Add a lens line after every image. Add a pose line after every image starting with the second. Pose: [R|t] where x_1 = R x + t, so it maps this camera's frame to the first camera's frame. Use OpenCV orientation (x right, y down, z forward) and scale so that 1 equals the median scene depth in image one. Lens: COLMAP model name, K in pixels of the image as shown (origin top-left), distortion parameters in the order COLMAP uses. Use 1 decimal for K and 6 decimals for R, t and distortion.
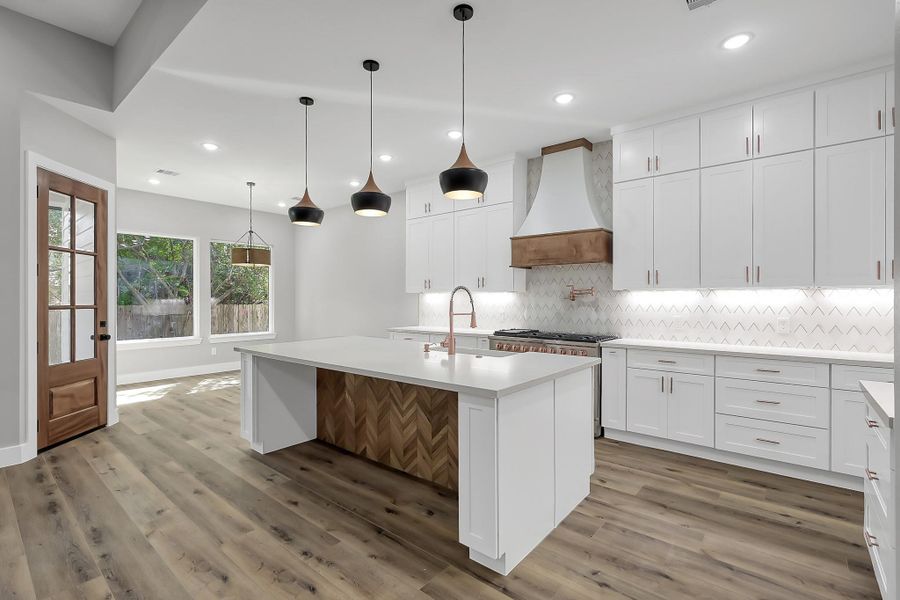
lens RADIAL K [[416.1, 0, 447.7], [0, 416.1, 297.3], [0, 0, 1]] dist [0.000690, -0.000041]
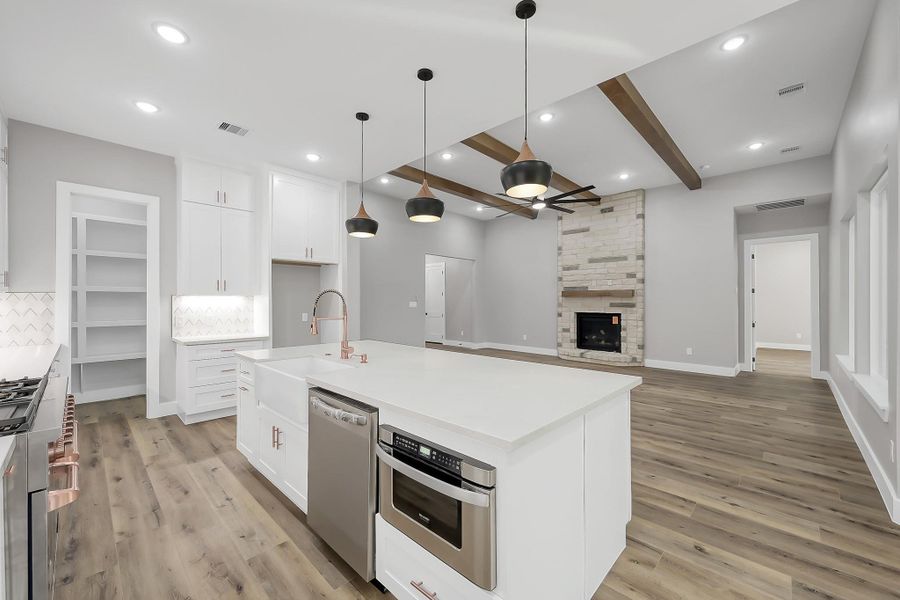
lens RADIAL K [[357.7, 0, 450.0], [0, 357.7, 300.0], [0, 0, 1]] dist [0.000298, 0.000107]
pose [[-0.998312, 0.000662, 0.058068, -0.273809], [0.000343, 0.999985, -0.005506, 0.002143], [-0.058071, -0.005476, -0.998297, 1.746575]]
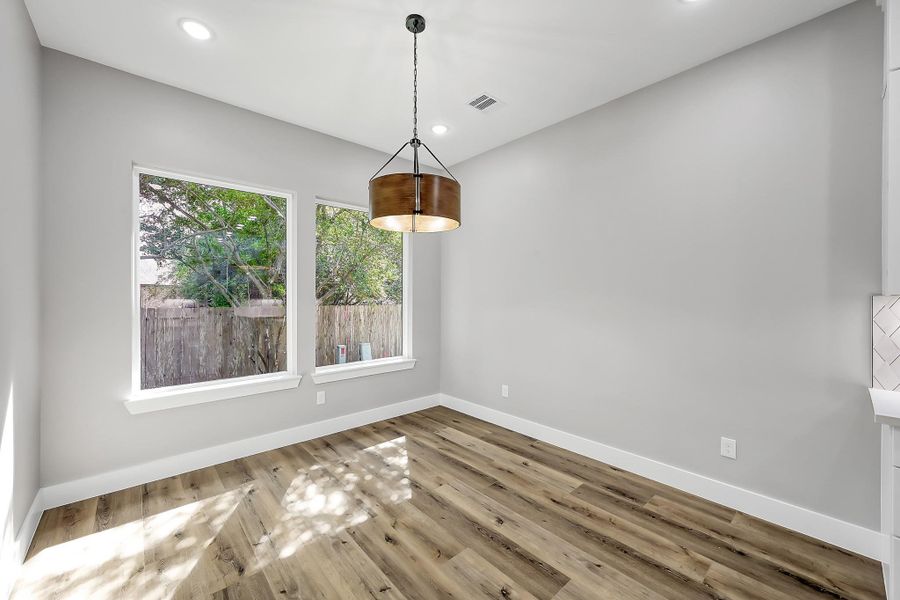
lens RADIAL K [[357.7, 0, 450.0], [0, 357.7, 300.0], [0, 0, 1]] dist [0.000298, 0.000107]
pose [[0.990915, 0.005956, -0.134354, -0.746826], [-0.004238, 0.999906, 0.013067, -0.018732], [0.134419, -0.012379, 0.990847, 1.255344]]
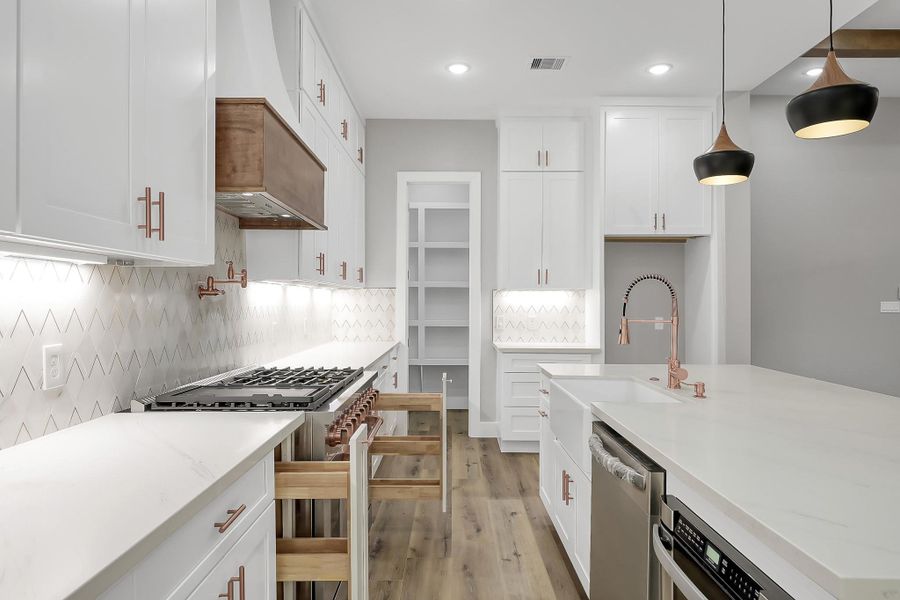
lens RADIAL K [[572.5, 0, 446.8], [0, 572.5, 300.5], [0, 0, 1]] dist [-0.002006, 0.002312]
pose [[-0.642826, -0.000115, 0.766012, -0.391439], [-0.006225, 0.999968, -0.005074, 0.016192], [-0.765987, -0.008030, -0.642806, 1.696782]]
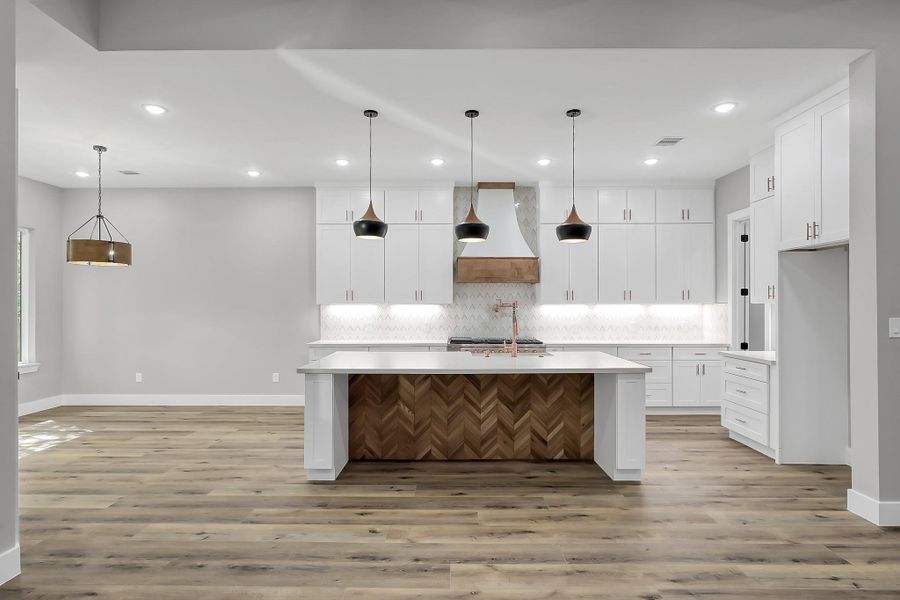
lens RADIAL K [[485.8, 0, 450.0], [0, 485.8, 300.0], [0, 0, 1]] dist [0.000603, 0.000785]
pose [[0.770591, 0.006467, 0.637297, -1.025001], [-0.001744, 0.999966, -0.008039, -0.021688], [-0.637327, 0.005083, 0.770576, -0.008827]]
